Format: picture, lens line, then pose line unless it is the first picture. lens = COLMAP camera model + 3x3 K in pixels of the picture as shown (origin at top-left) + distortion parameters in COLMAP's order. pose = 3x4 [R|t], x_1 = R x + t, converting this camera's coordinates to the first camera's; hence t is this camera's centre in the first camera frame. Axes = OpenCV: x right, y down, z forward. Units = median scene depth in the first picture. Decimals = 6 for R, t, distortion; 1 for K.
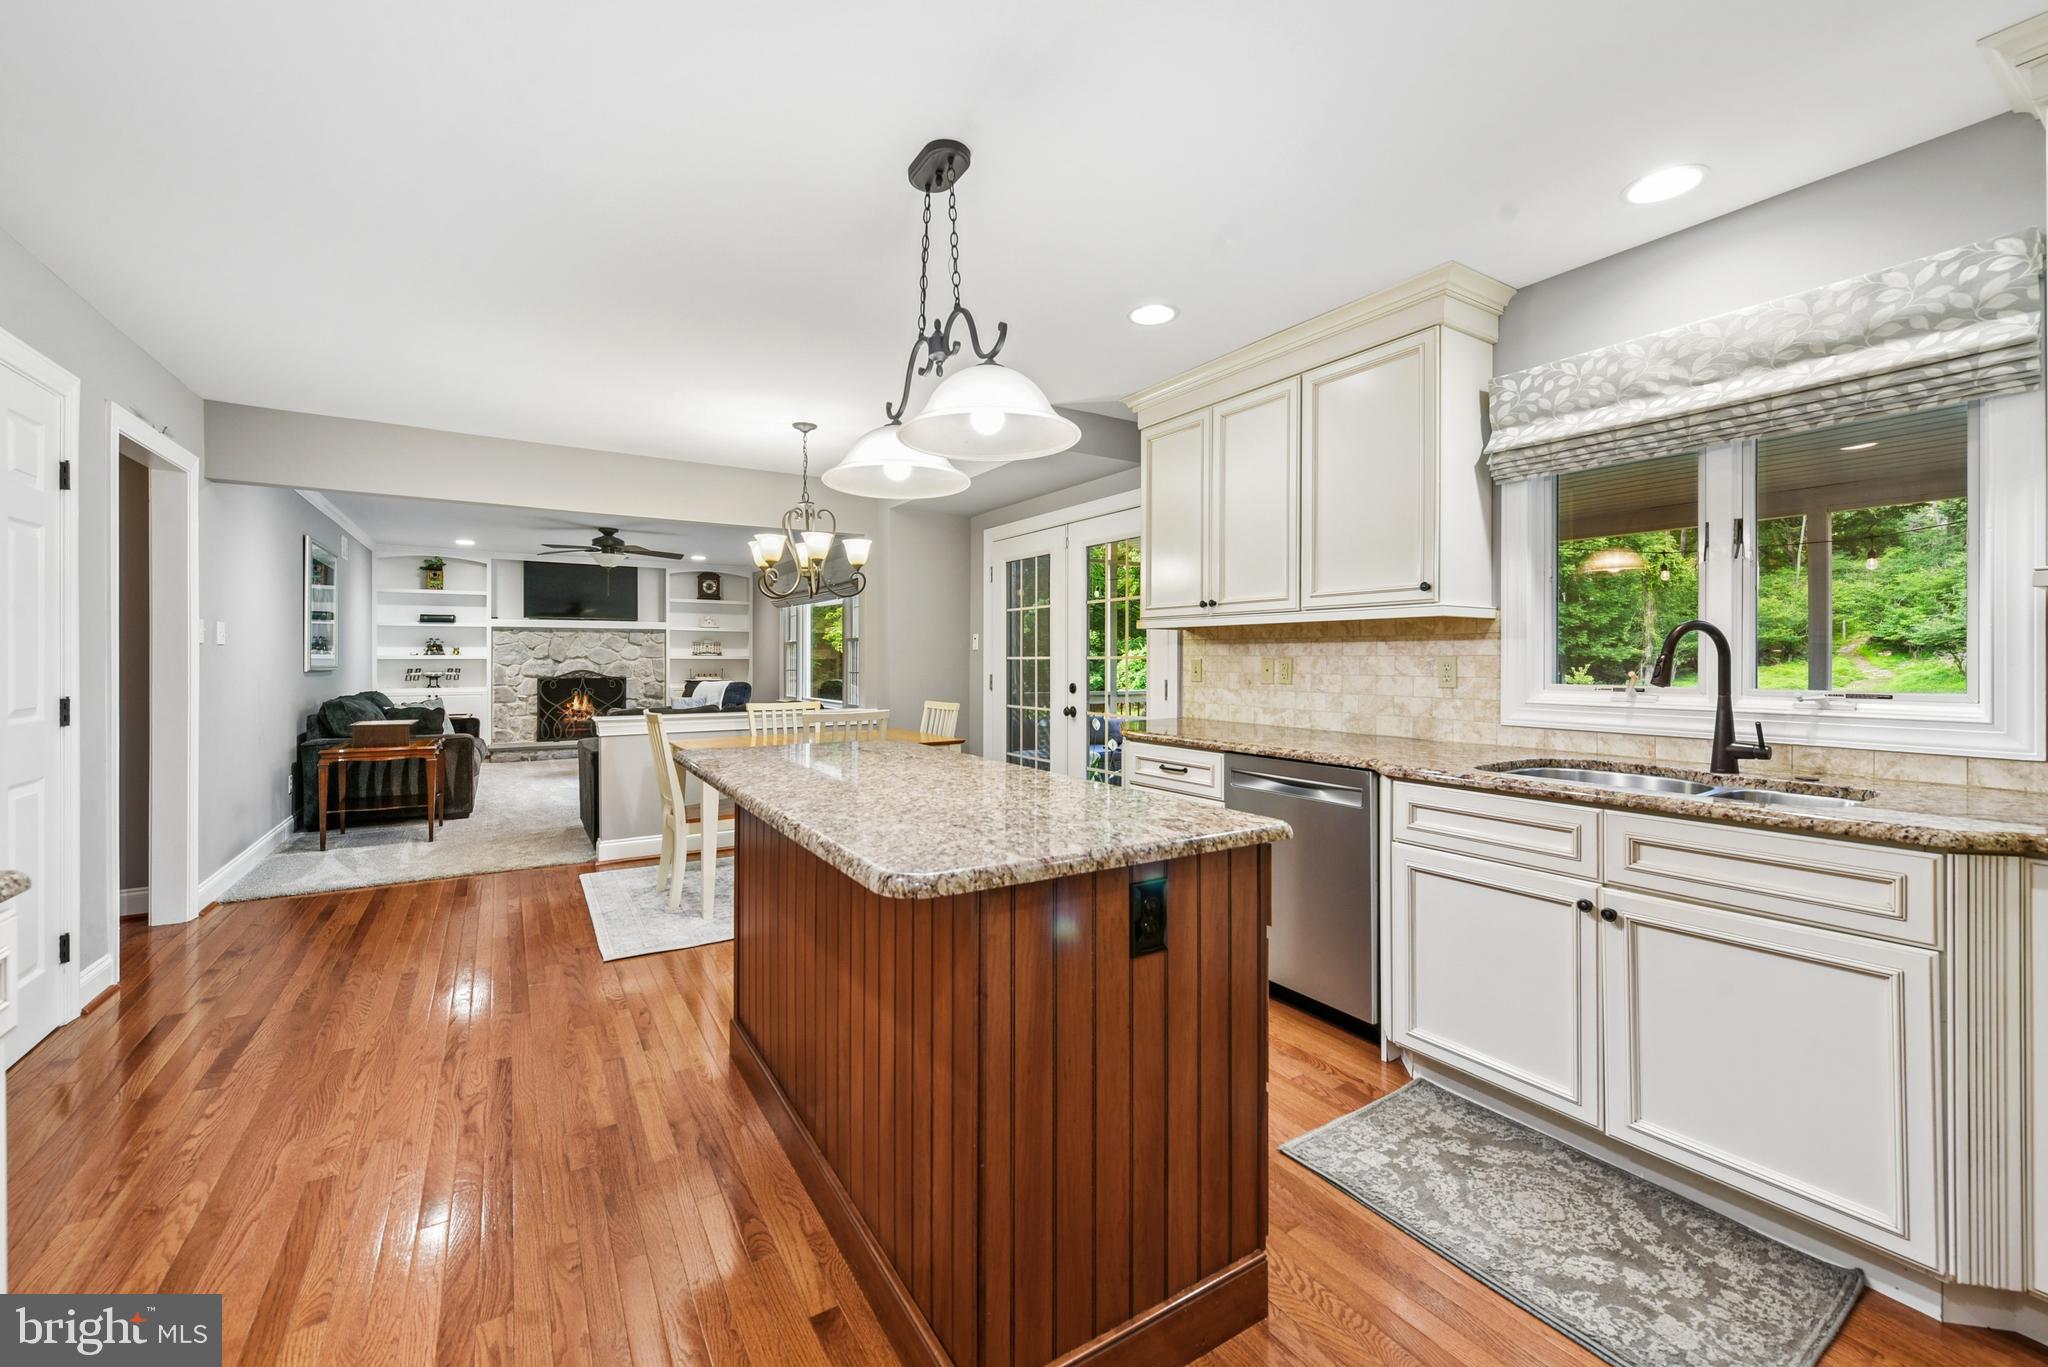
lens RADIAL K [[817.0, 0, 1028.8], [0, 817.0, 660.2], [0, 0, 1]] dist [0.000461, 0.000034]
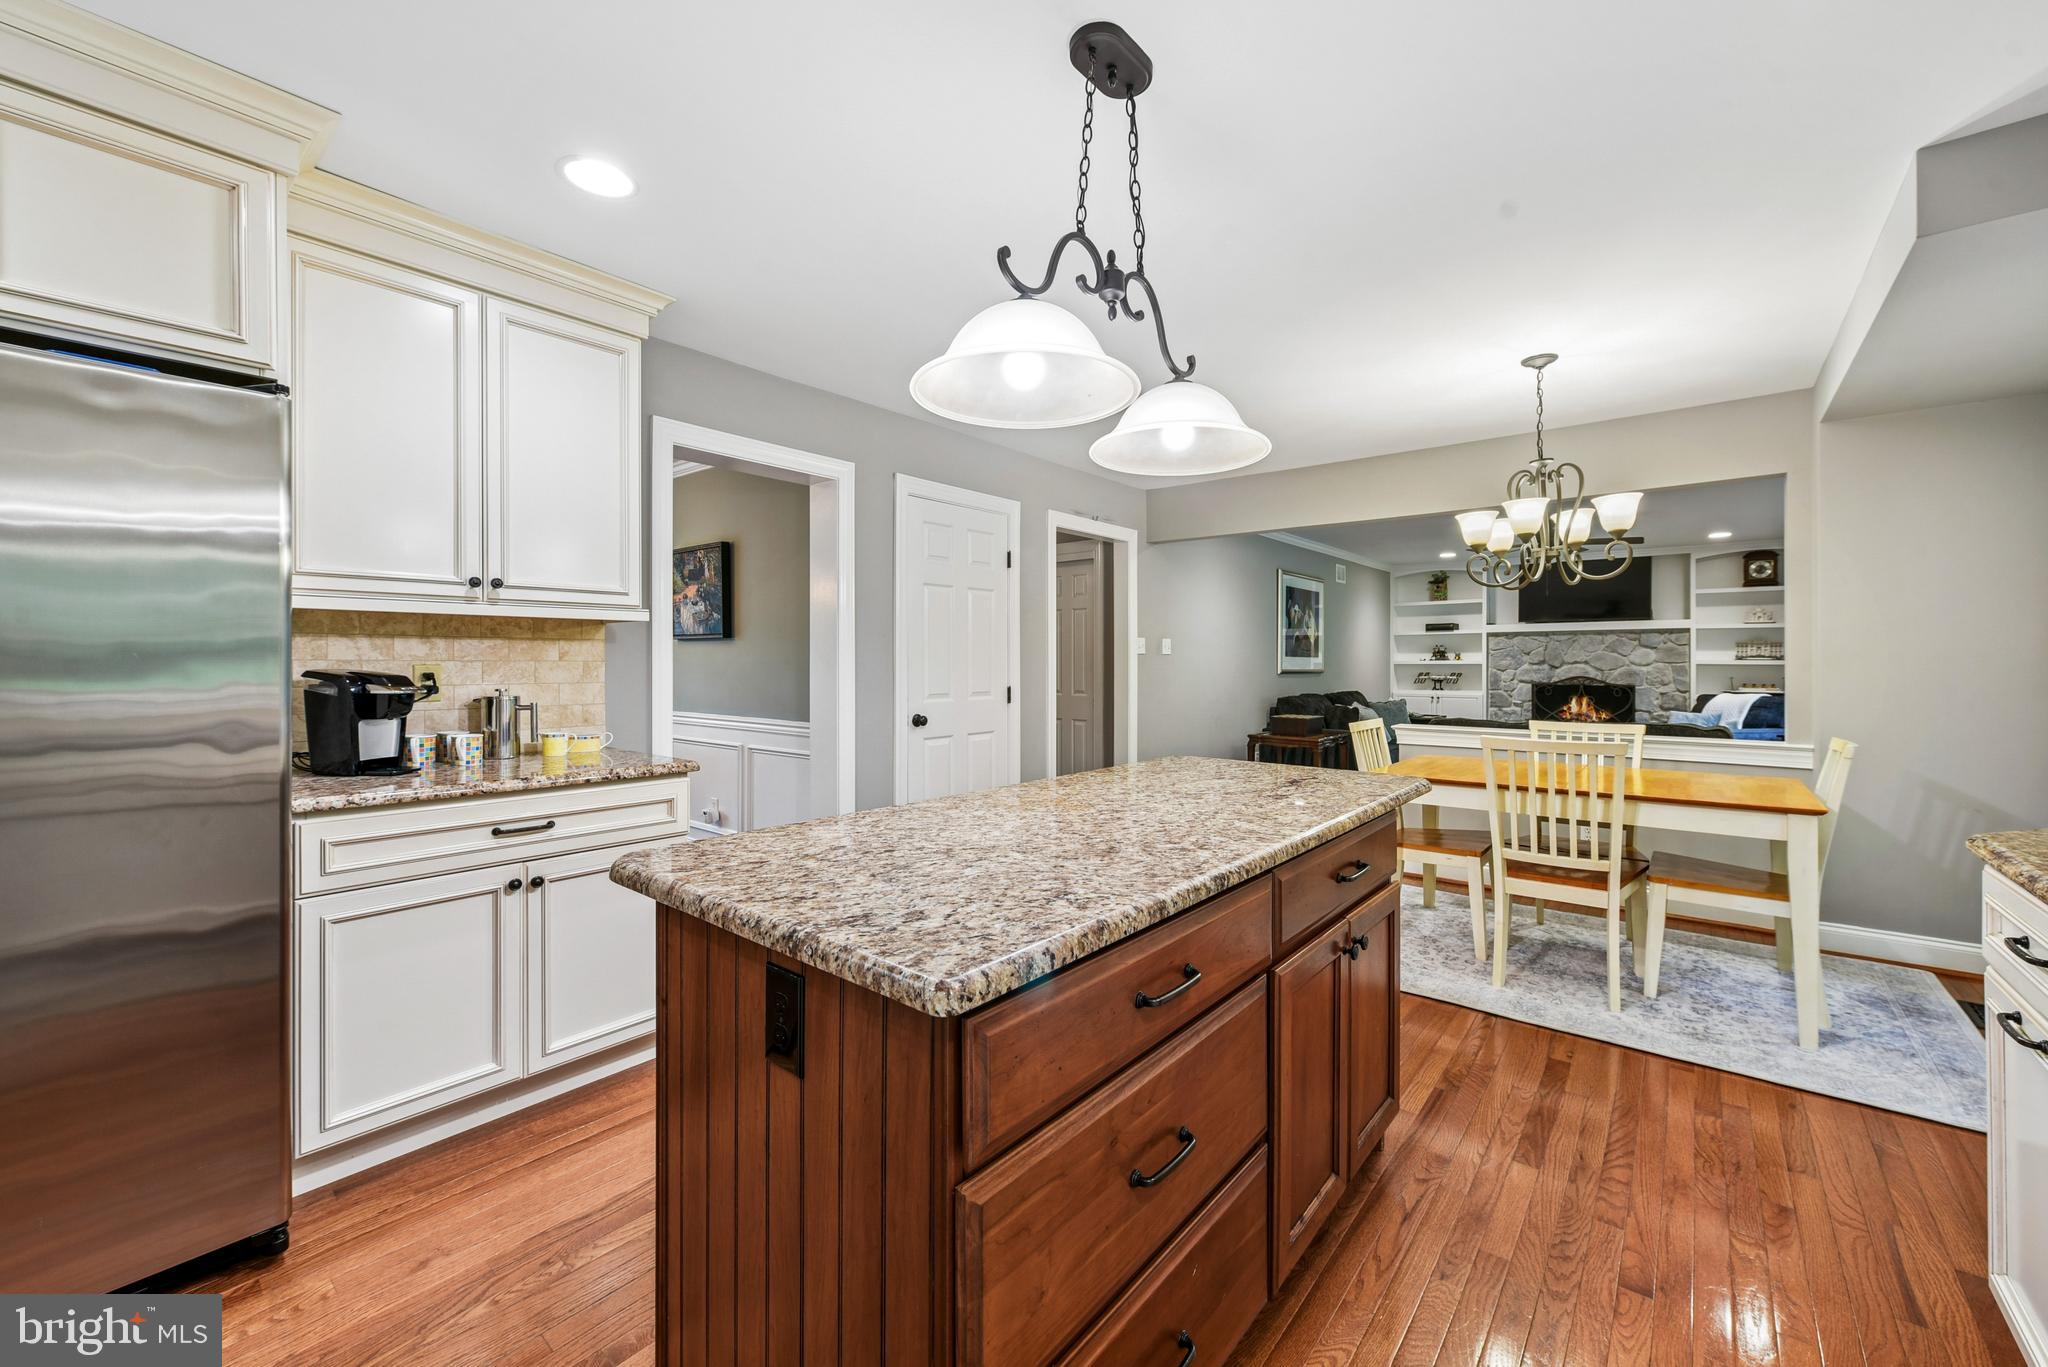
lens RADIAL K [[806.1, 0, 1030.4], [0, 806.1, 656.9], [0, 0, 1]] dist [0.000787, 0.000147]
pose [[0.304065, -0.006120, -0.952632, 0.139798], [-0.002687, 0.999970, -0.007281, -0.001594], [0.952648, 0.004774, 0.304039, 0.151751]]
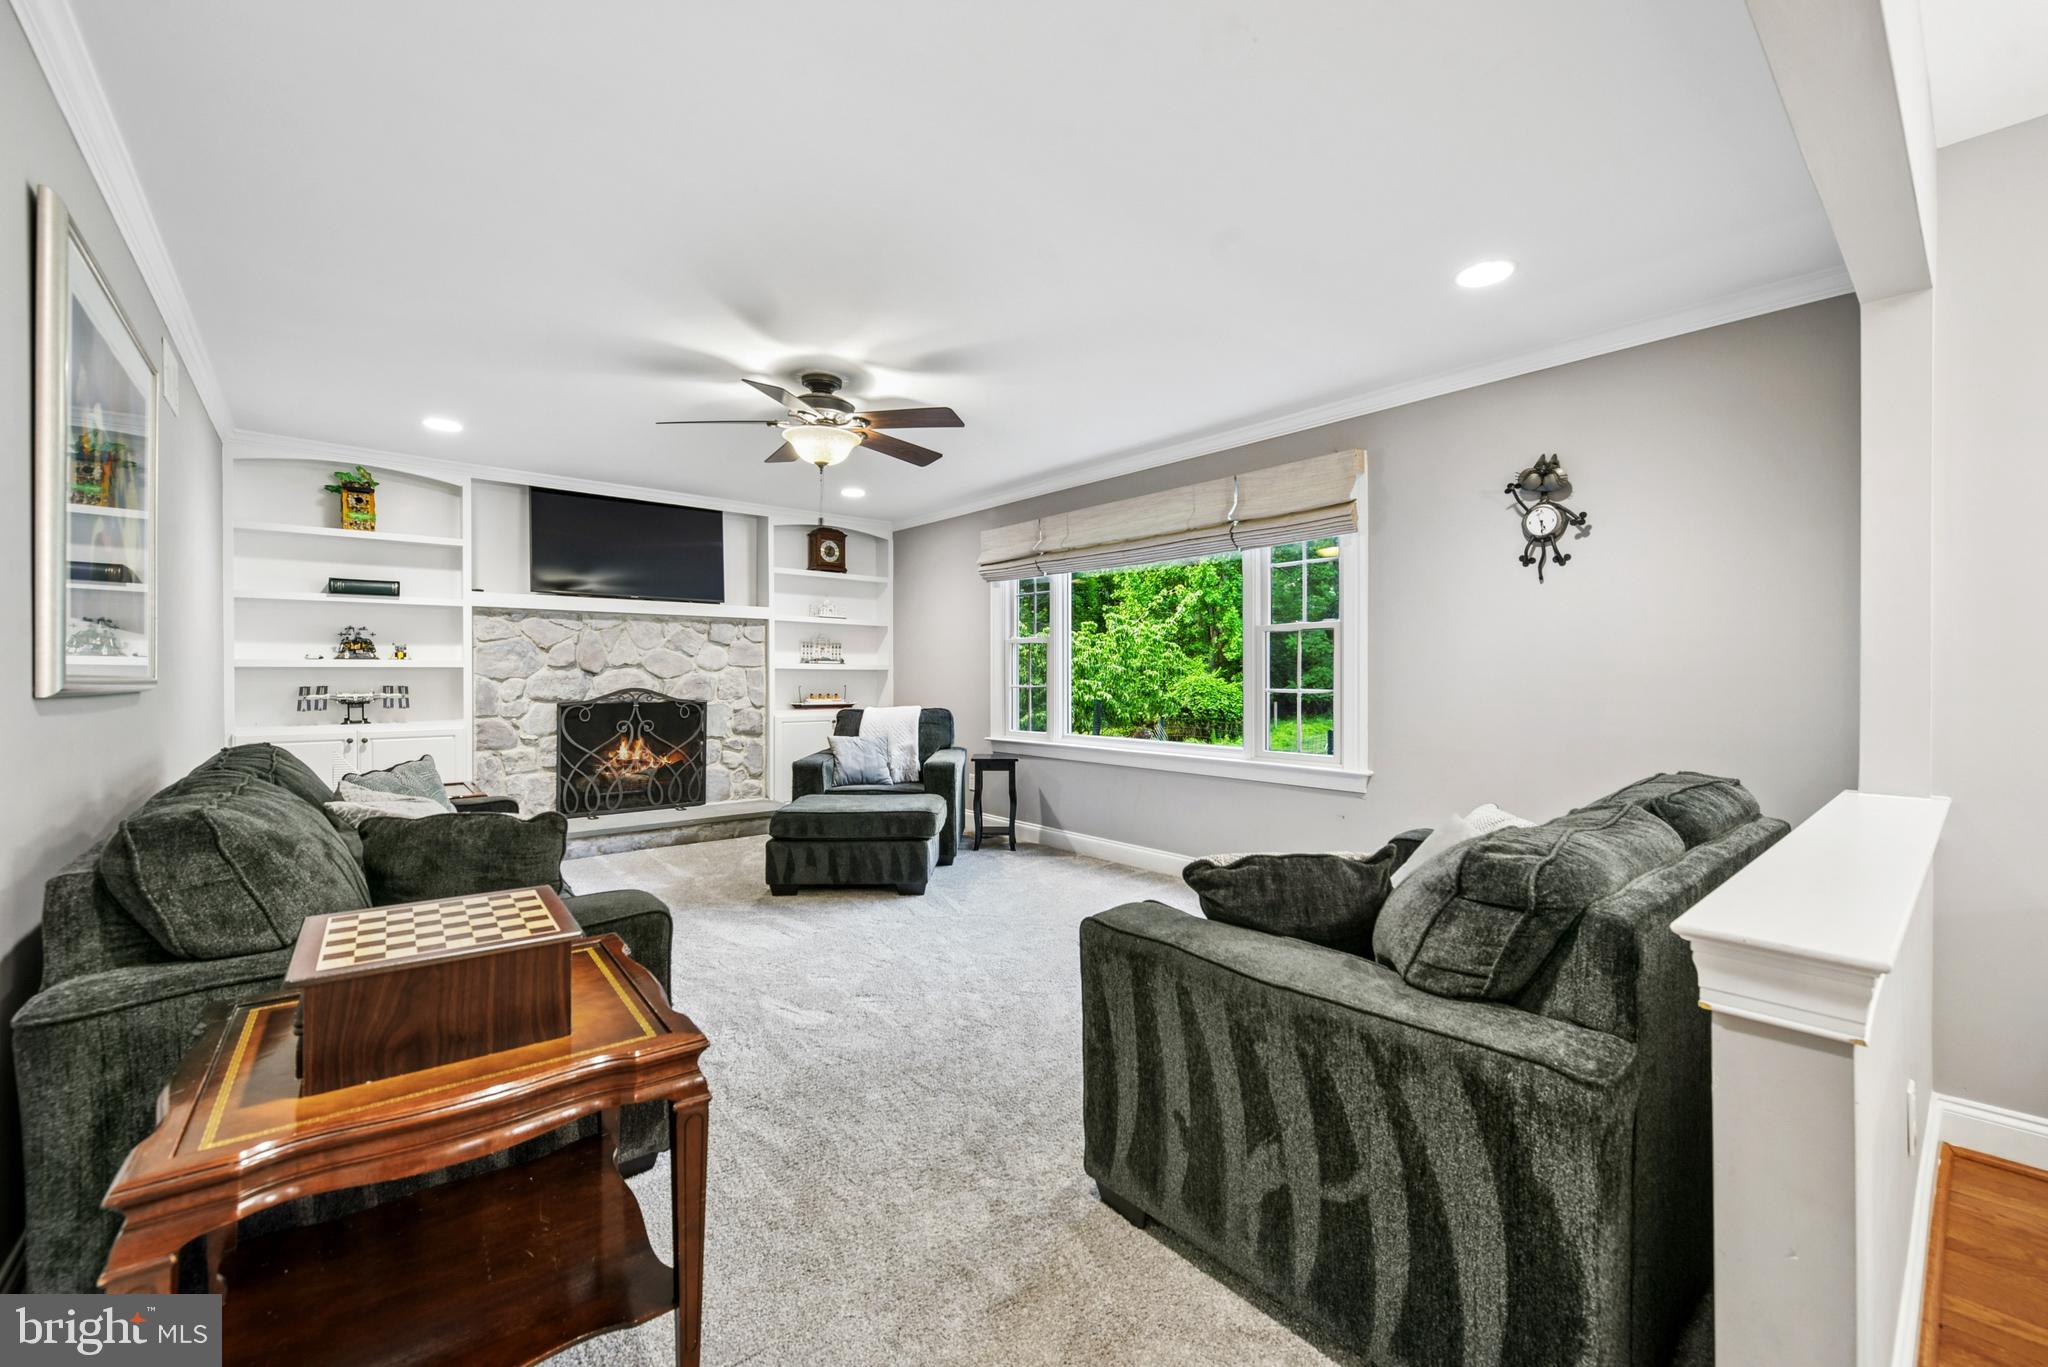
lens RADIAL K [[814.5, 0, 1030.4], [0, 814.5, 676.7], [0, 0, 1]] dist [-0.000259, -0.000069]
pose [[0.990186, -0.001802, 0.139741, -0.392573], [0.001903, 0.999998, -0.000587, 0.005530], [-0.139740, 0.000847, 0.990188, 0.450643]]
